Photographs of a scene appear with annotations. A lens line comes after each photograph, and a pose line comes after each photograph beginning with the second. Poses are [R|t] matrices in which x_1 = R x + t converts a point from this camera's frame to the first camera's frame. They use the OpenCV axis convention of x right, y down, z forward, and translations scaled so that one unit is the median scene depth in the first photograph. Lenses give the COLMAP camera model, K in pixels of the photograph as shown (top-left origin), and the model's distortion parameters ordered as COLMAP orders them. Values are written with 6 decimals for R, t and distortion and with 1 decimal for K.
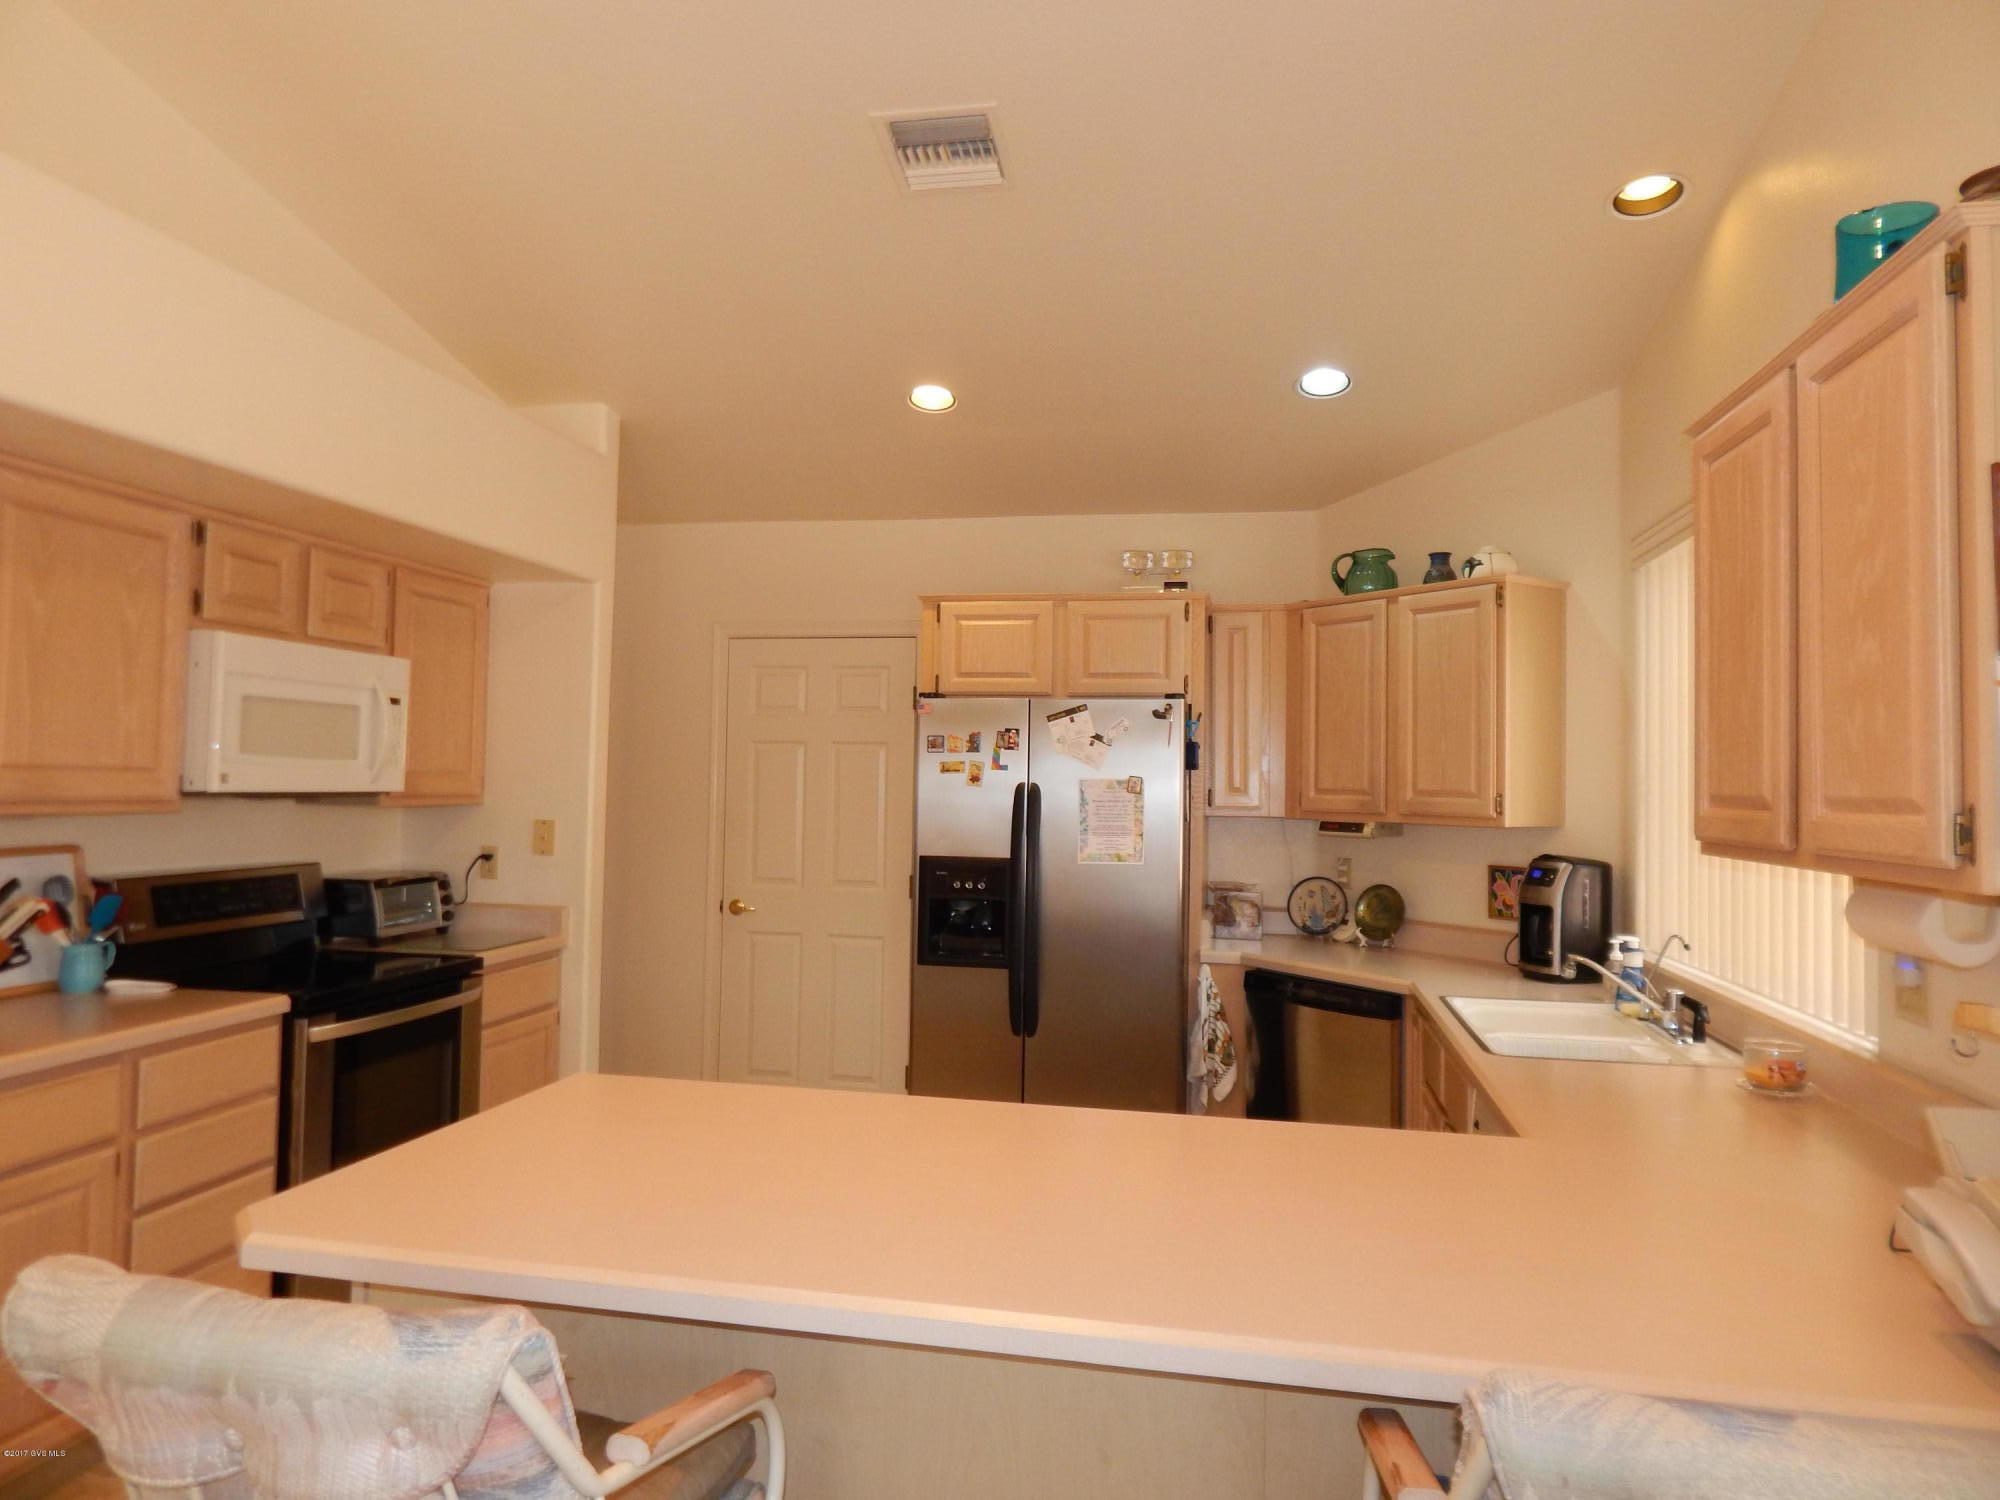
lens RADIAL K [[1327.5, 0, 998.9], [0, 1327.5, 729.8], [0, 0, 1]] dist [-0.000564, 0.005653]
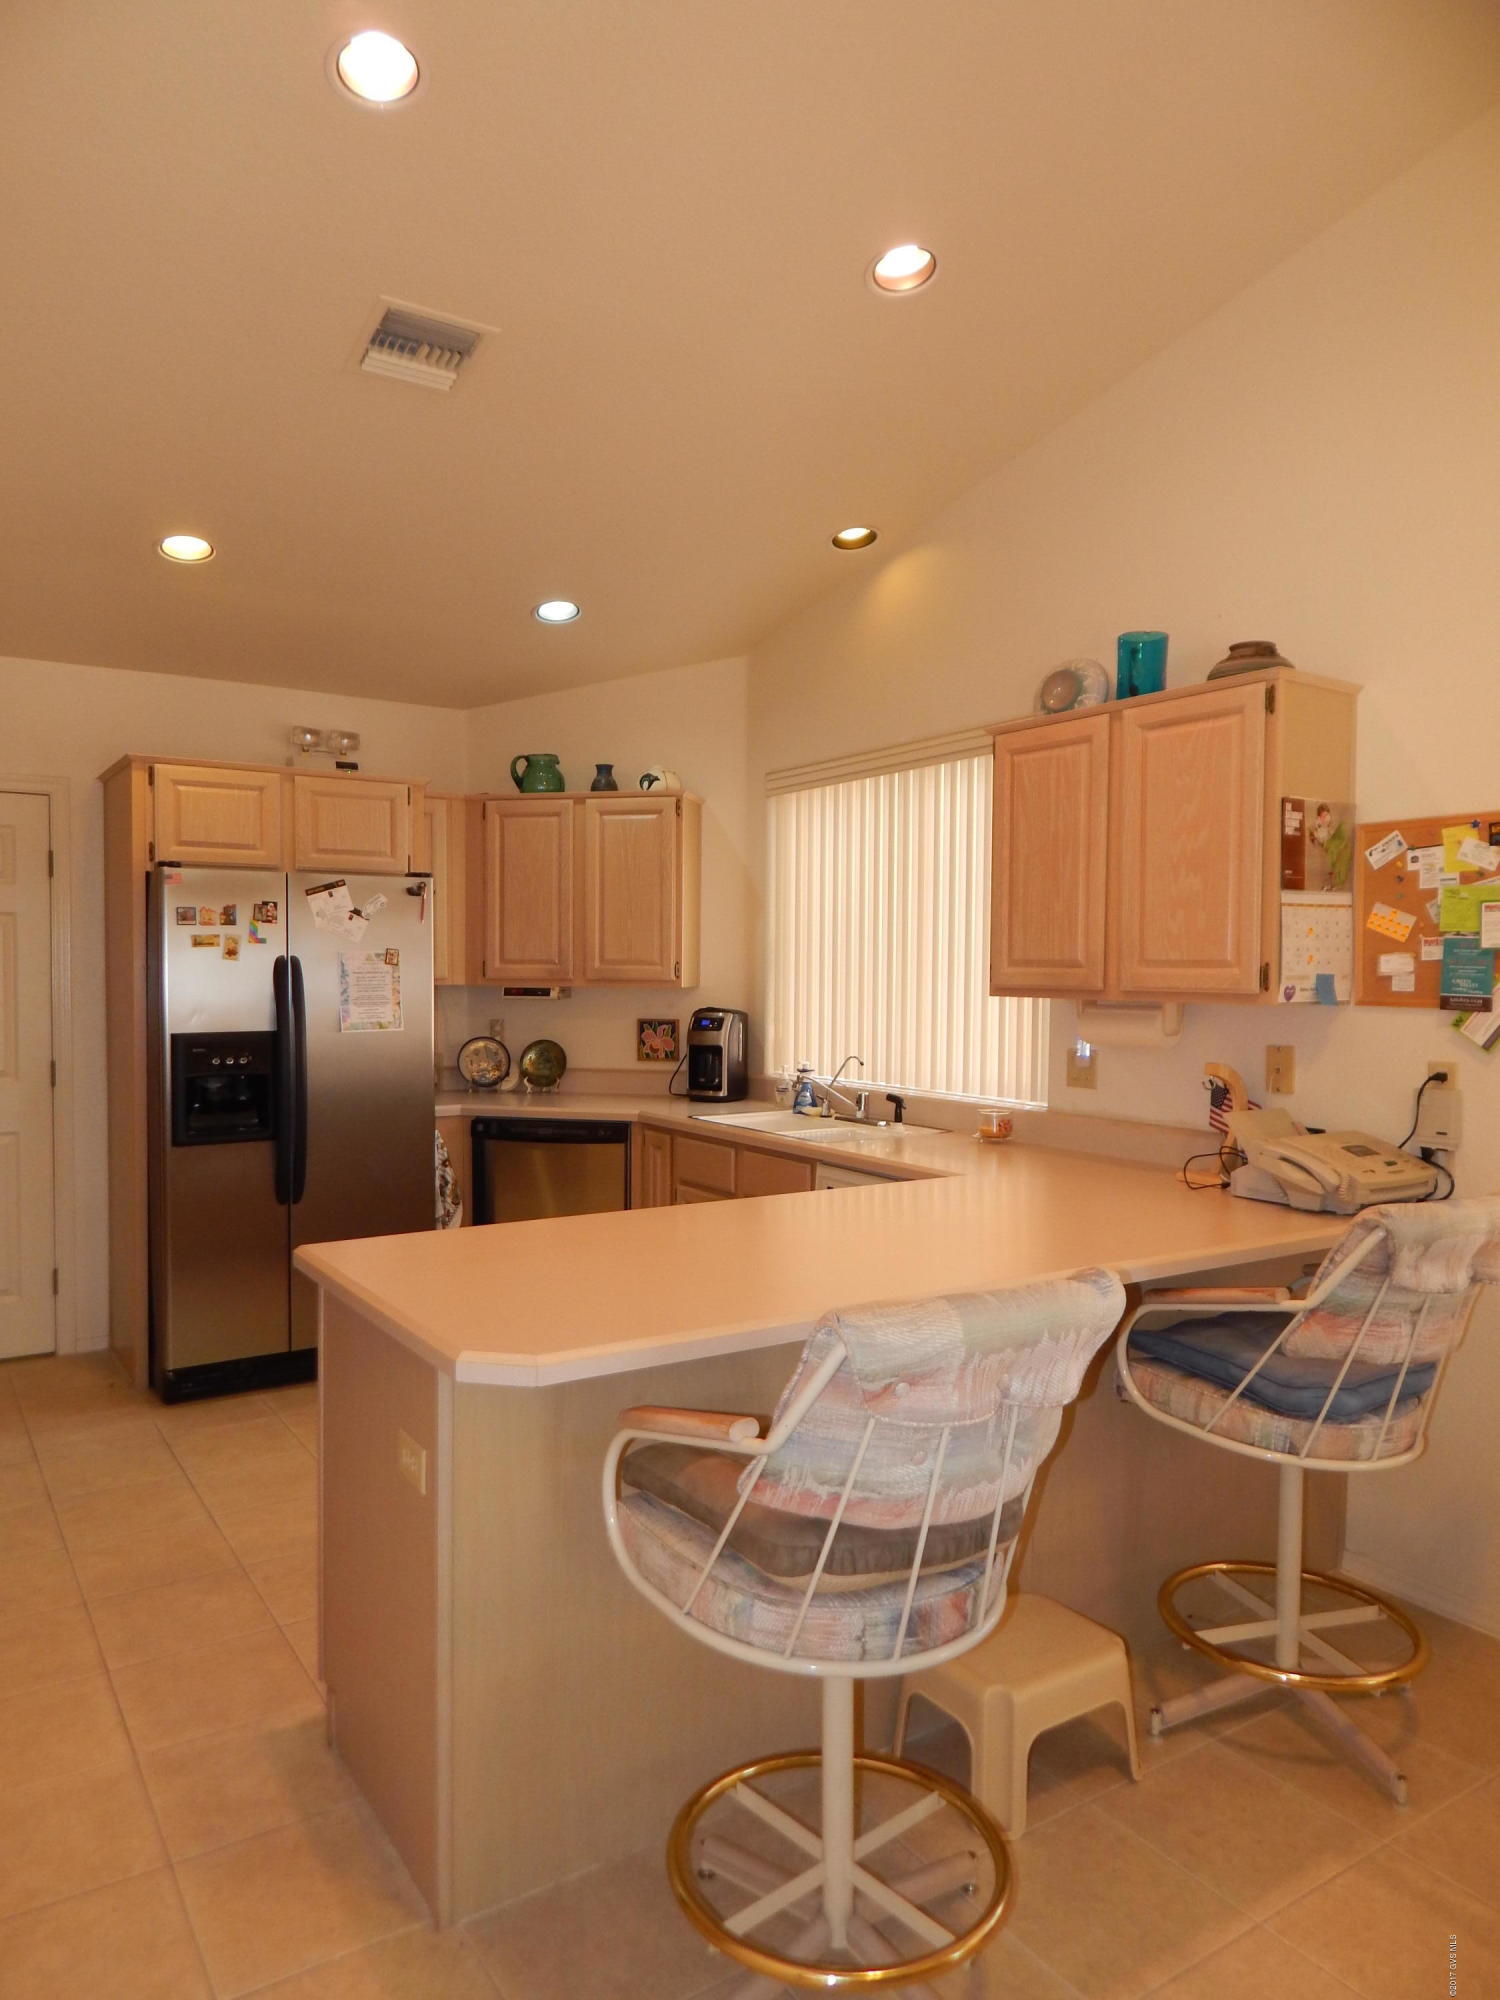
lens RADIAL K [[1327.5, 0, 744.4], [0, 1327.5, 978.2], [0, 0, 1]] dist [-0.000564, 0.005653]
pose [[0.707046, -0.018405, 0.706928, -0.421043], [-0.022584, 0.998564, 0.048586, -0.000162], [-0.706806, -0.050318, 0.705615, 0.038602]]
